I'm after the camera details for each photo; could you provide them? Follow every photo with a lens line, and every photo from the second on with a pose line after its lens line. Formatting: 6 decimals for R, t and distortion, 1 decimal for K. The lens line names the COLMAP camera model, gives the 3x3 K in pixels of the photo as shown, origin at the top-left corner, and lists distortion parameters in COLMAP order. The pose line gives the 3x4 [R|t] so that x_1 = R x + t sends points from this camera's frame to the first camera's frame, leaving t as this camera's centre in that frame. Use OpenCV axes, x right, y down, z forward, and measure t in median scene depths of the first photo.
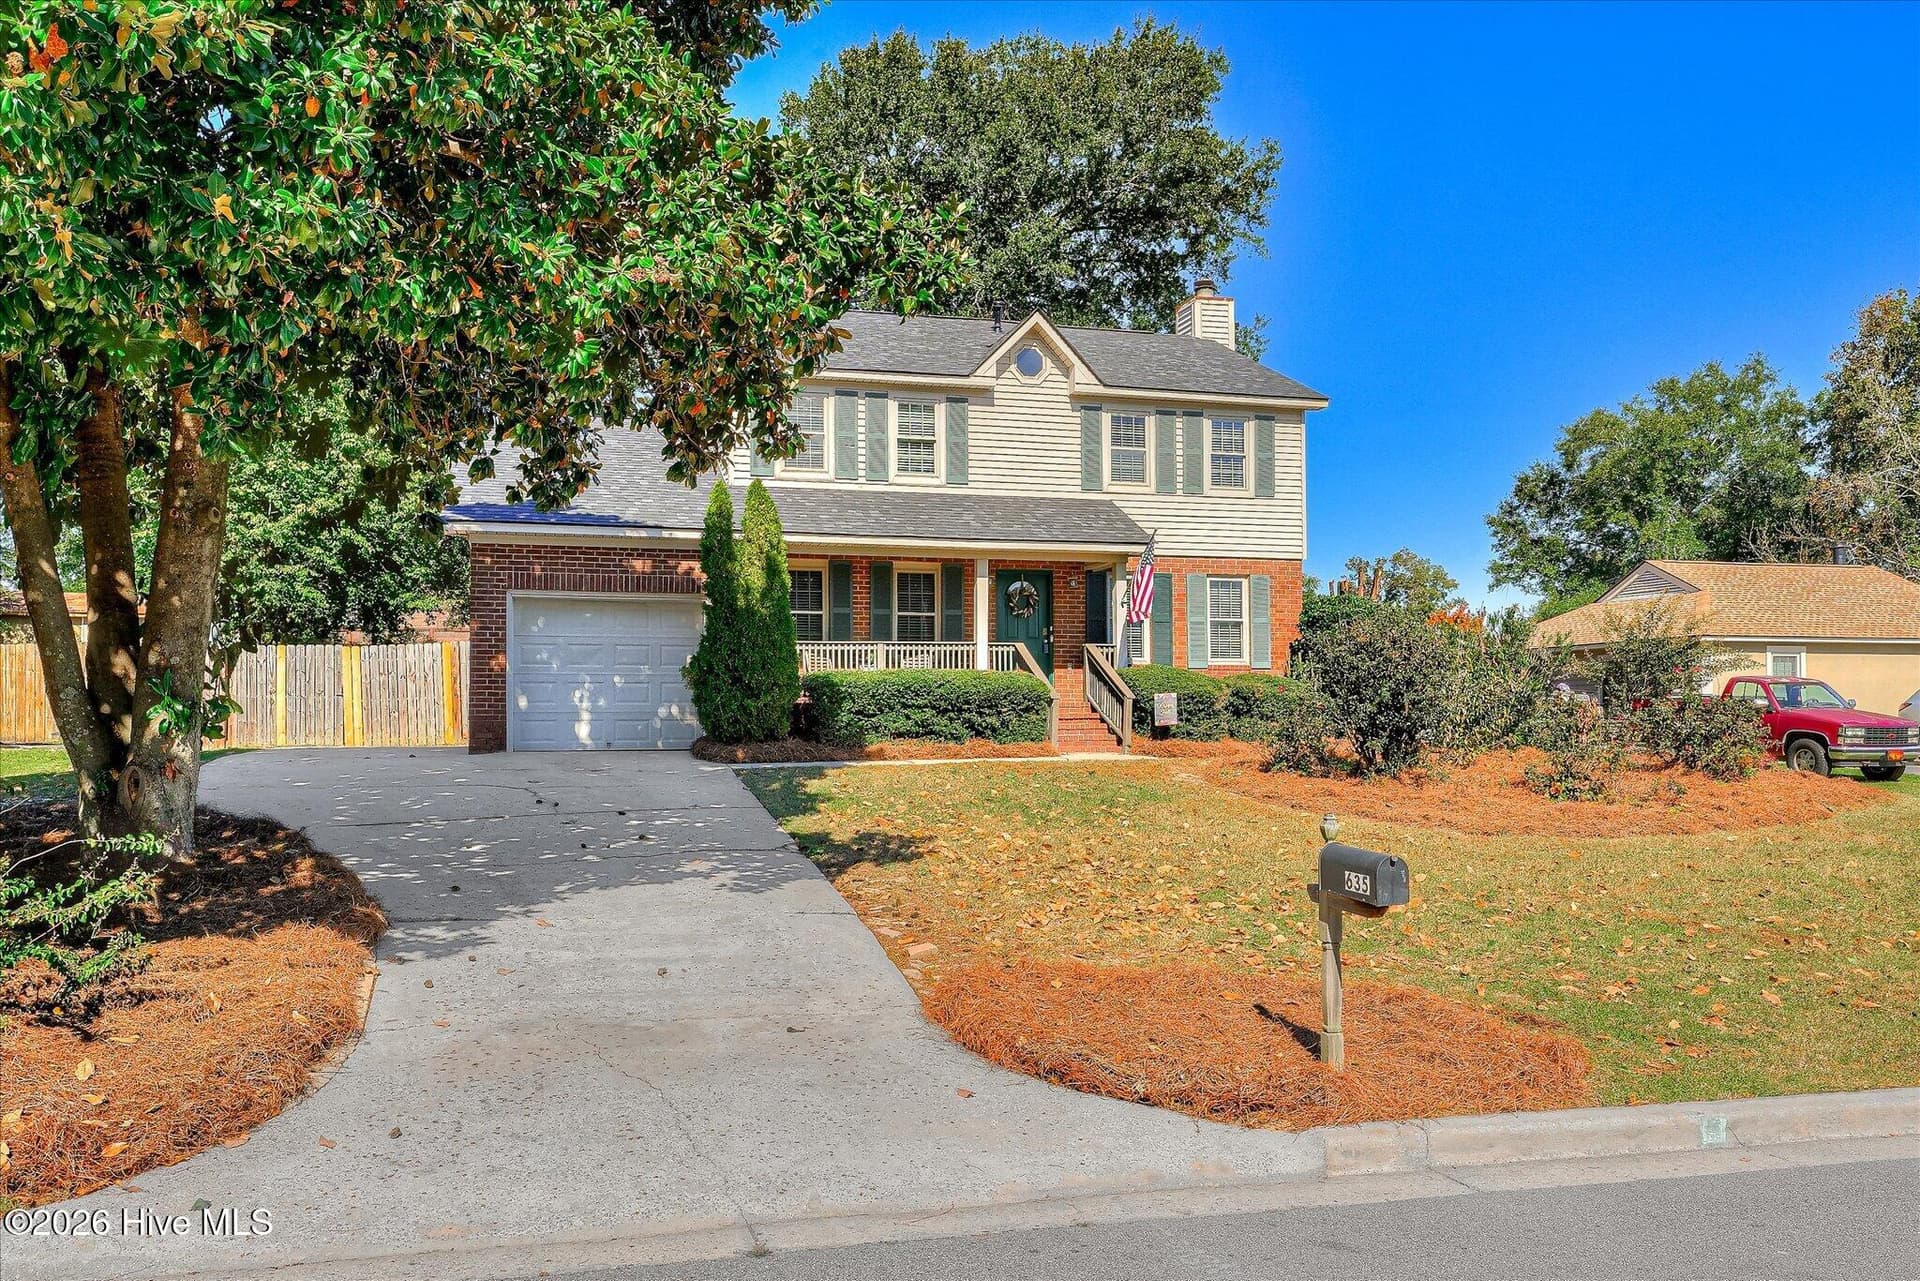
lens RADIAL K [[1474.2, 0, 946.9], [0, 1474.2, 606.4], [0, 0, 1]] dist [0.019483, 0.003924]
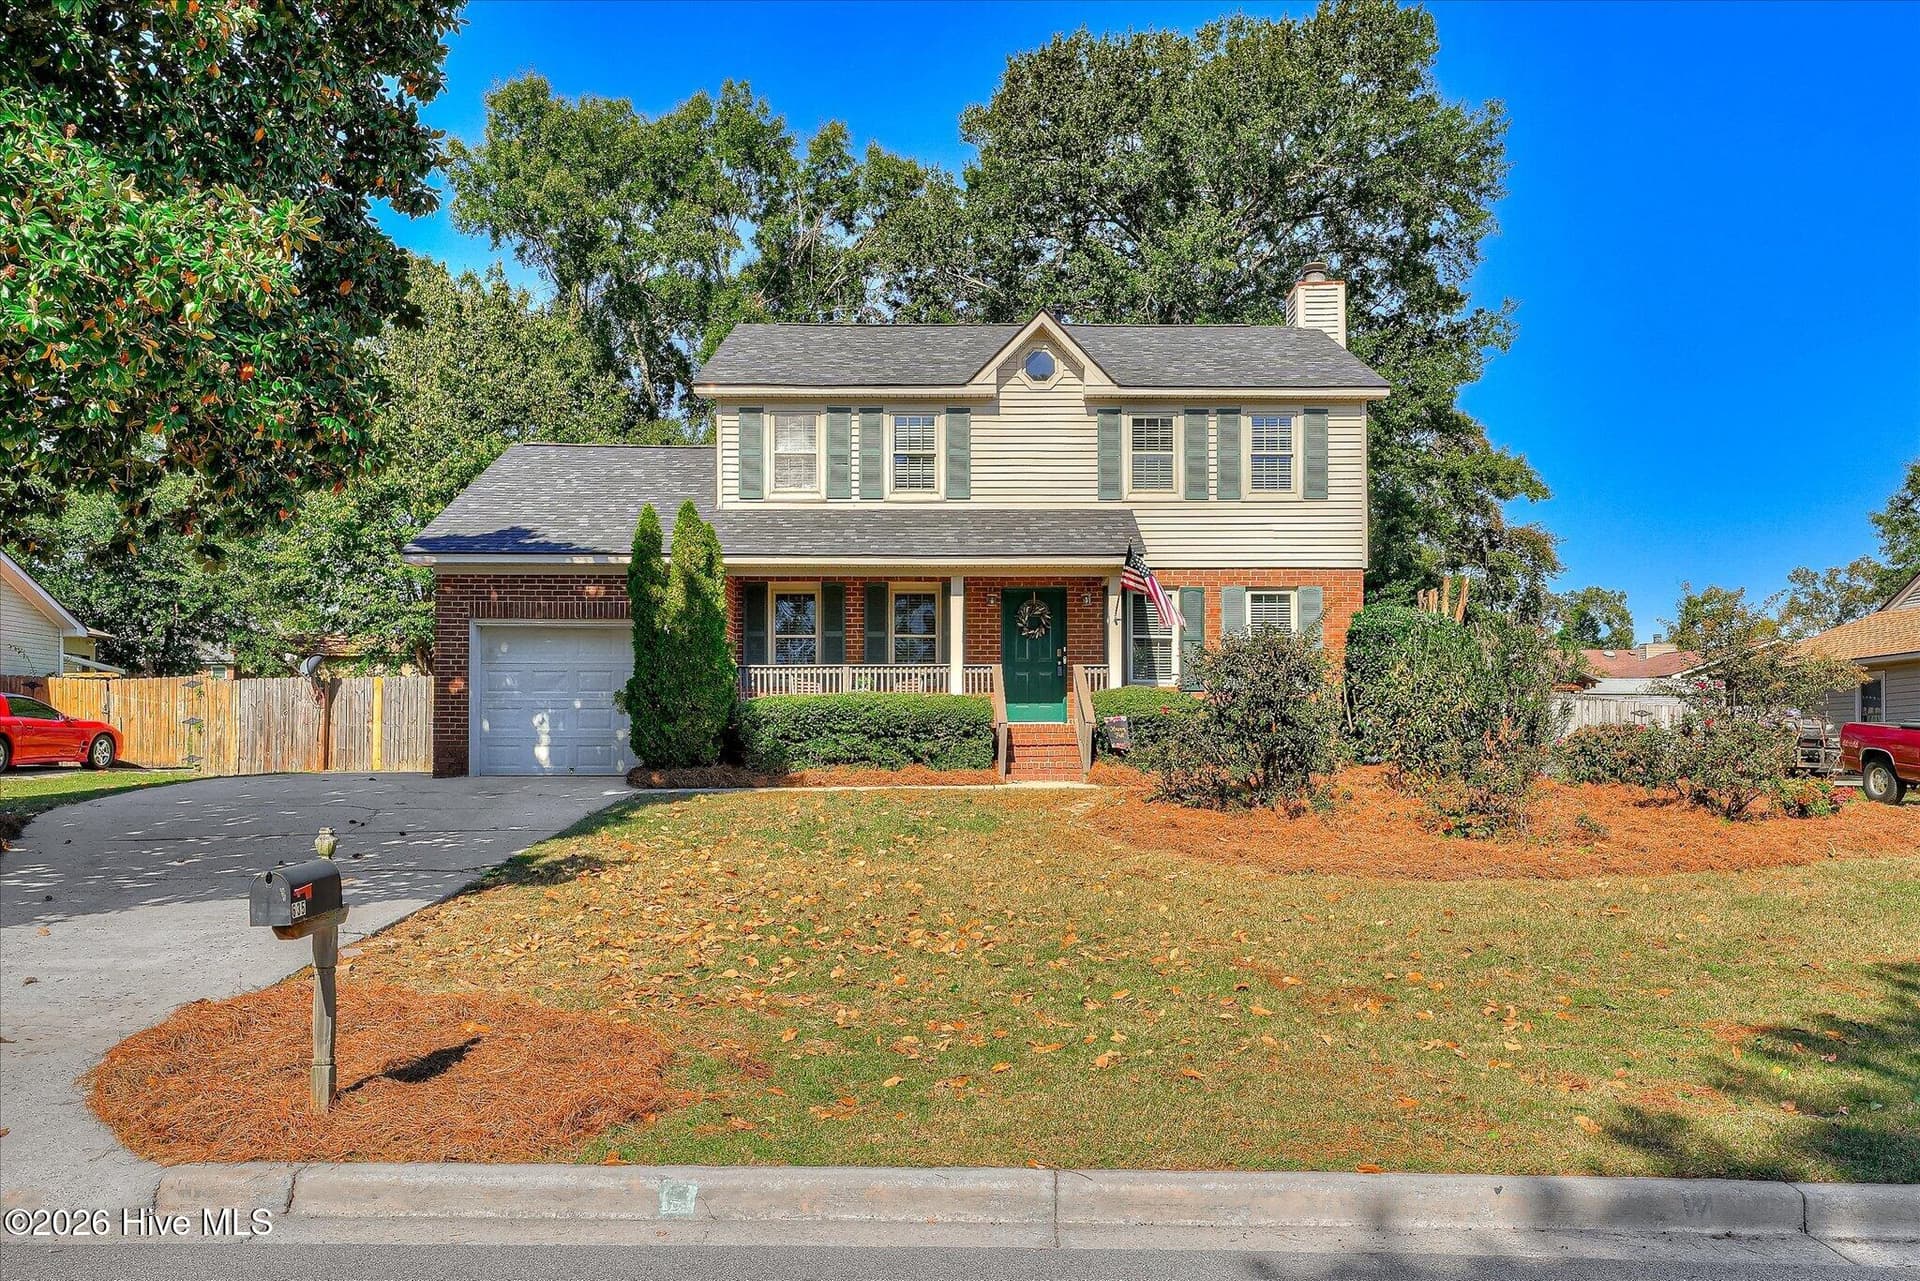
lens RADIAL K [[1520.0, 0, 994.6], [0, 1520.0, 640.8], [0, 0, 1]] dist [0.012263, 0.006189]
pose [[0.965839, -0.017072, -0.258582, 0.284011], [0.017511, 0.999846, -0.000607, 0.009705], [0.258552, -0.003942, 0.965989, 0.058972]]
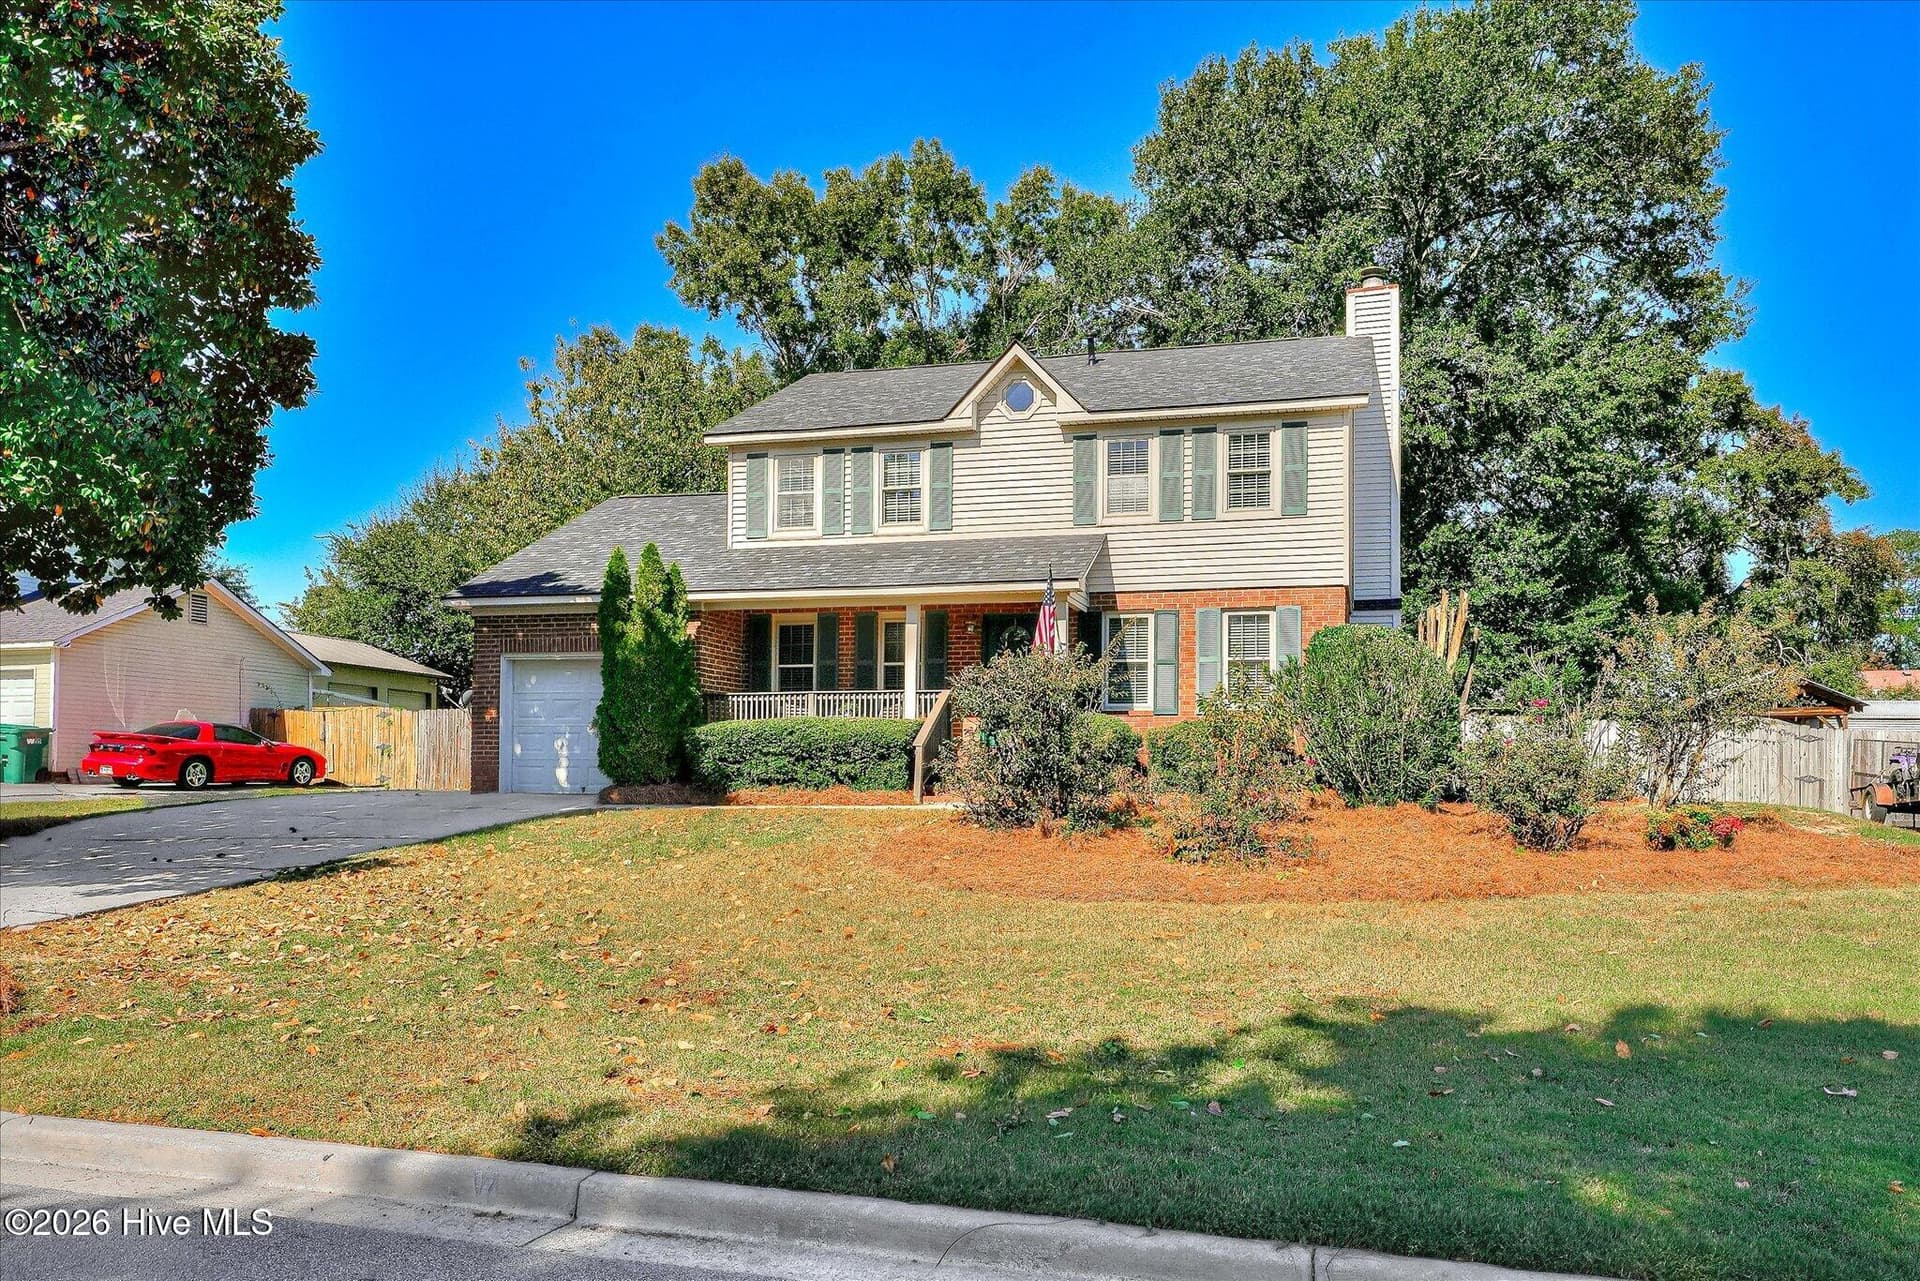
lens RADIAL K [[1520.0, 0, 994.6], [0, 1520.0, 640.8], [0, 0, 1]] dist [0.012263, 0.006189]
pose [[0.848005, -0.040944, -0.528404, 0.574449], [0.030244, 0.999125, -0.028882, 0.021230], [0.529124, 0.008511, 0.848502, 0.160871]]
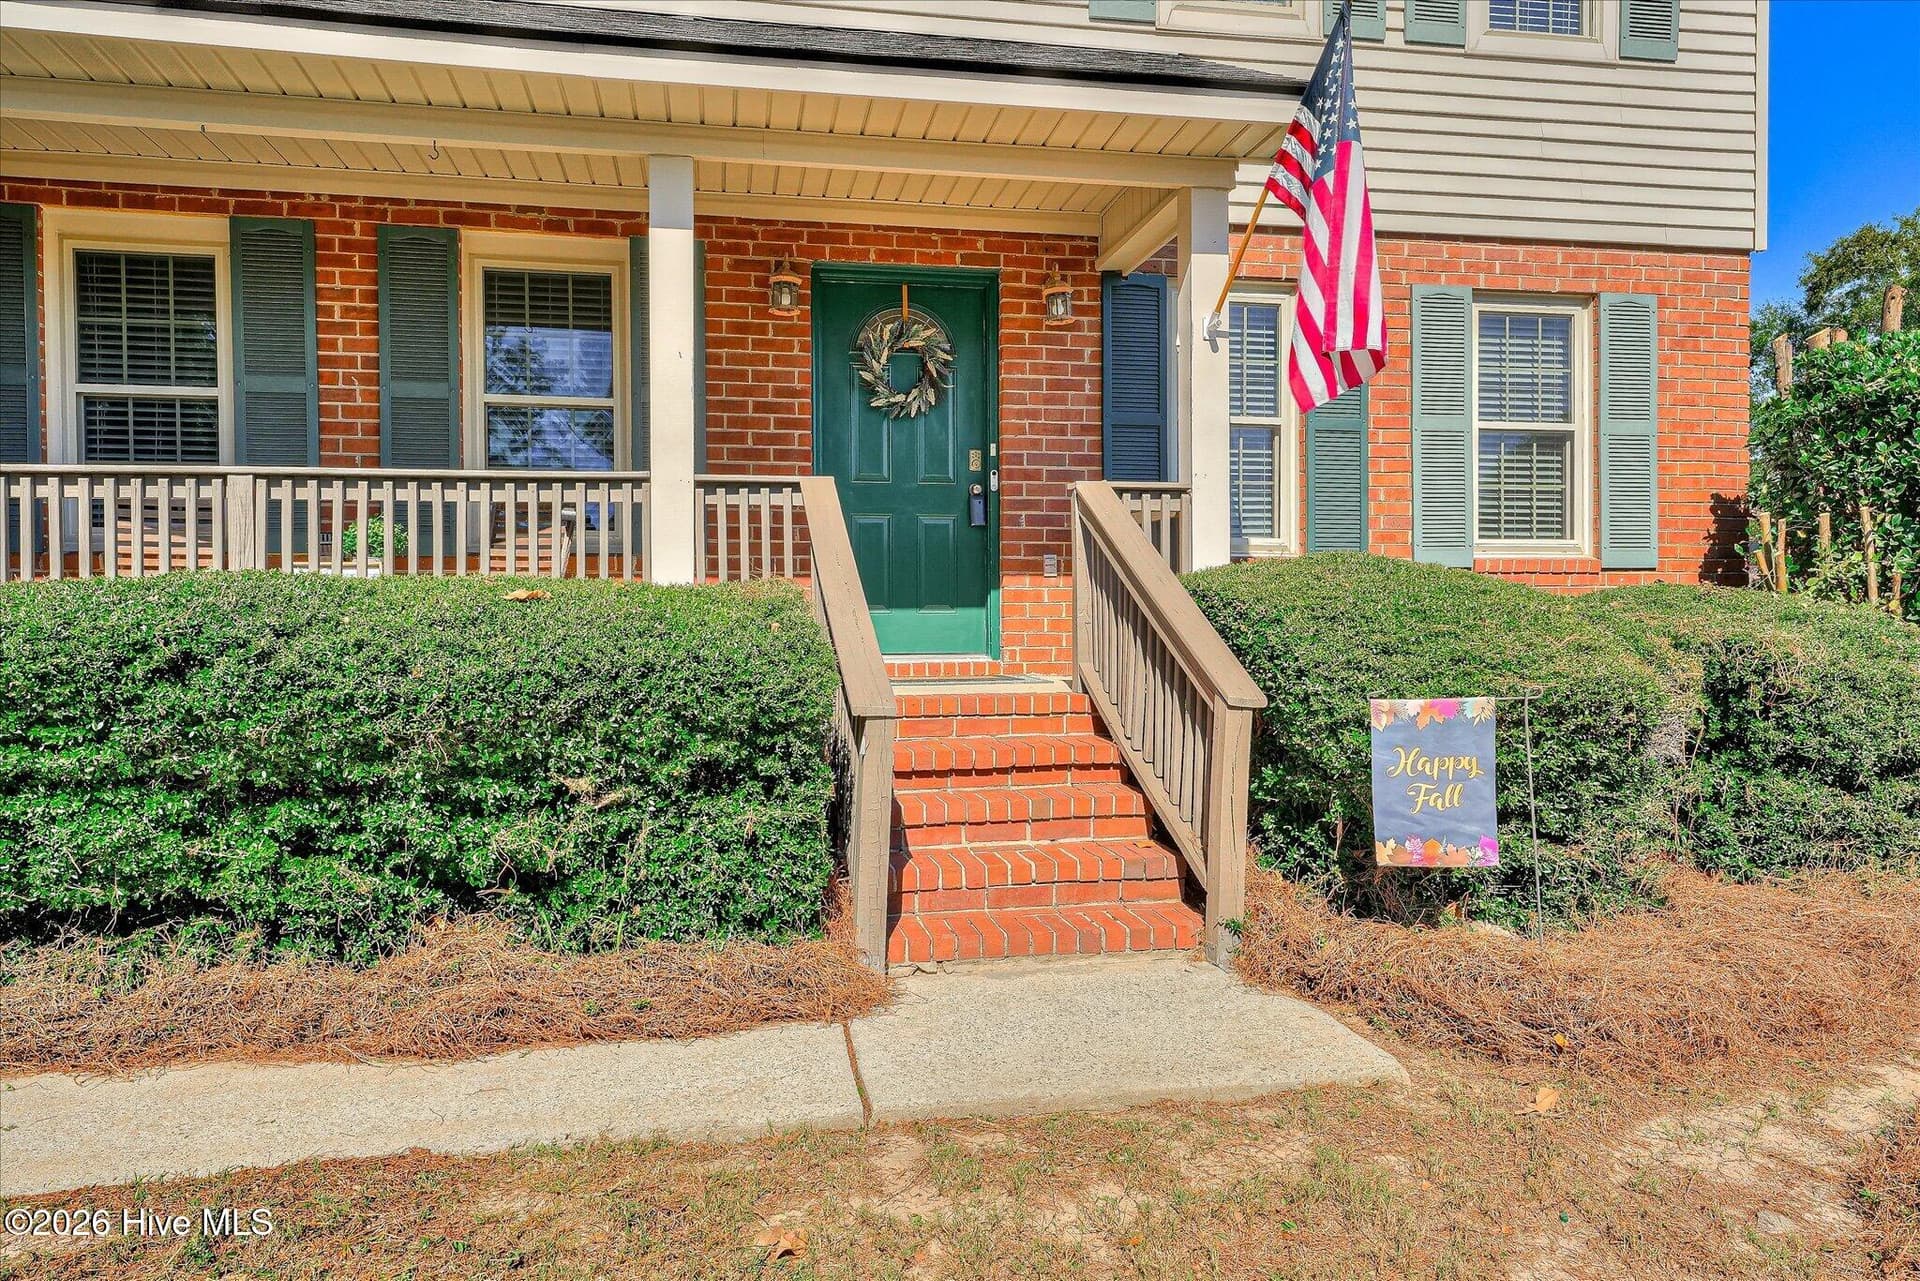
lens RADIAL K [[1275.7, 0, 935.6], [0, 1275.7, 602.5], [0, 0, 1]] dist [0.015169, 0.001396]
pose [[0.994693, -0.000828, -0.102881, 0.089512], [0.007552, 0.997858, 0.064982, 0.031073], [0.102606, -0.065414, 0.992569, 0.733501]]
